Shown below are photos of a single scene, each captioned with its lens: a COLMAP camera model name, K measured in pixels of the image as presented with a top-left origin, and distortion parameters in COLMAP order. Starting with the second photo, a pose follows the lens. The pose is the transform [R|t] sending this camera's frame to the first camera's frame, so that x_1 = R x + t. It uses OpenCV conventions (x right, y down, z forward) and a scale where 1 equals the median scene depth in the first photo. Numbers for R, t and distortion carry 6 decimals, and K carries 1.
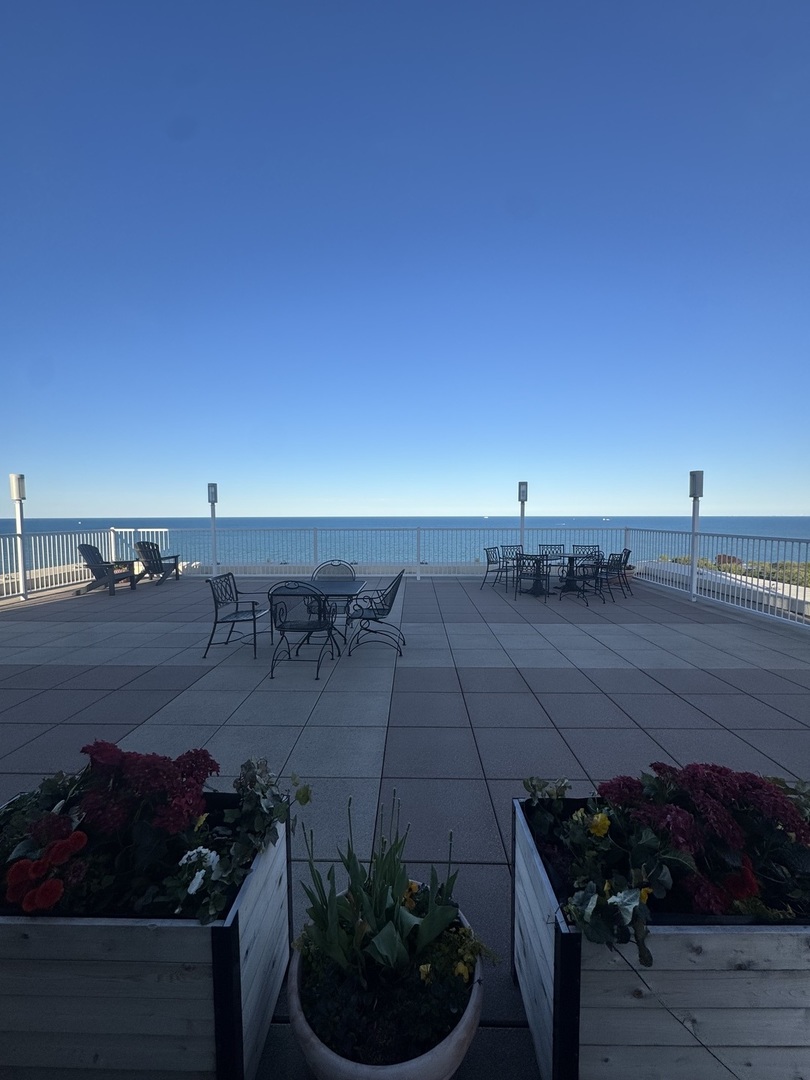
lens RADIAL K [[431.4, 0, 405.5], [0, 431.4, 539.3], [0, 0, 1]] dist [-0.003952, 0.000930]
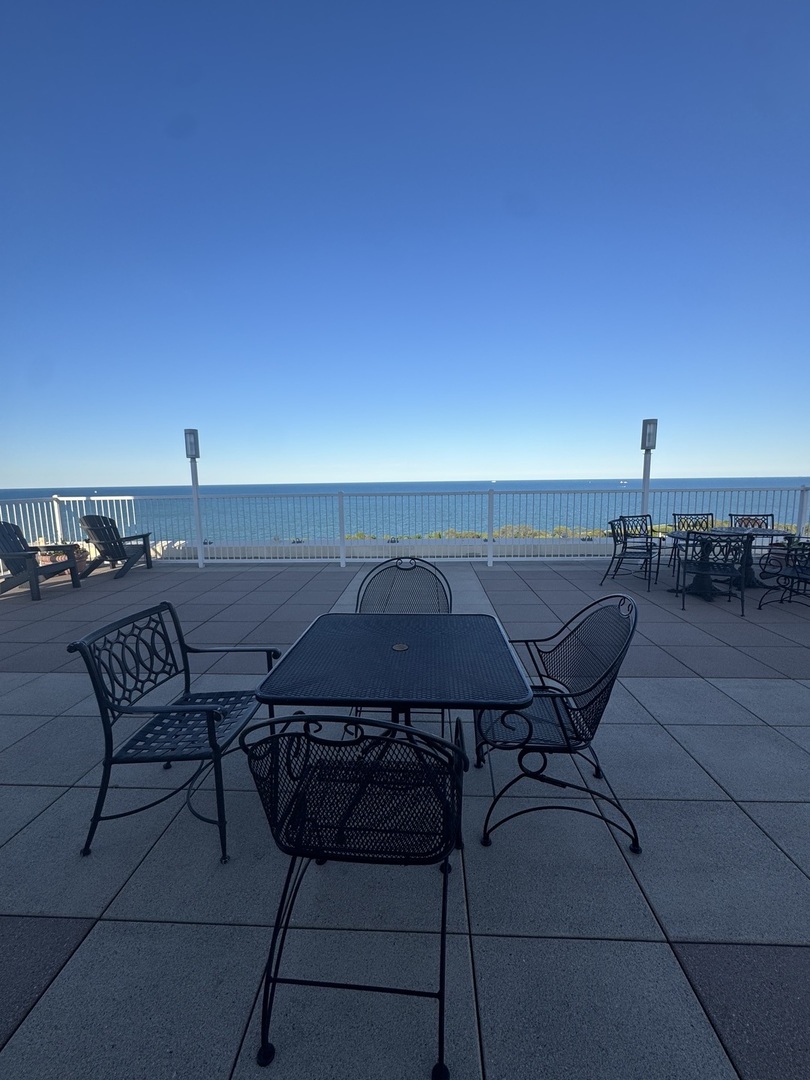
lens RADIAL K [[431.4, 0, 405.5], [0, 431.4, 539.3], [0, 0, 1]] dist [-0.003952, 0.000930]
pose [[0.999567, -0.007845, -0.028369, -0.087141], [0.010063, 0.996831, 0.078913, -0.005442], [0.027660, -0.079164, 0.996478, 0.310809]]
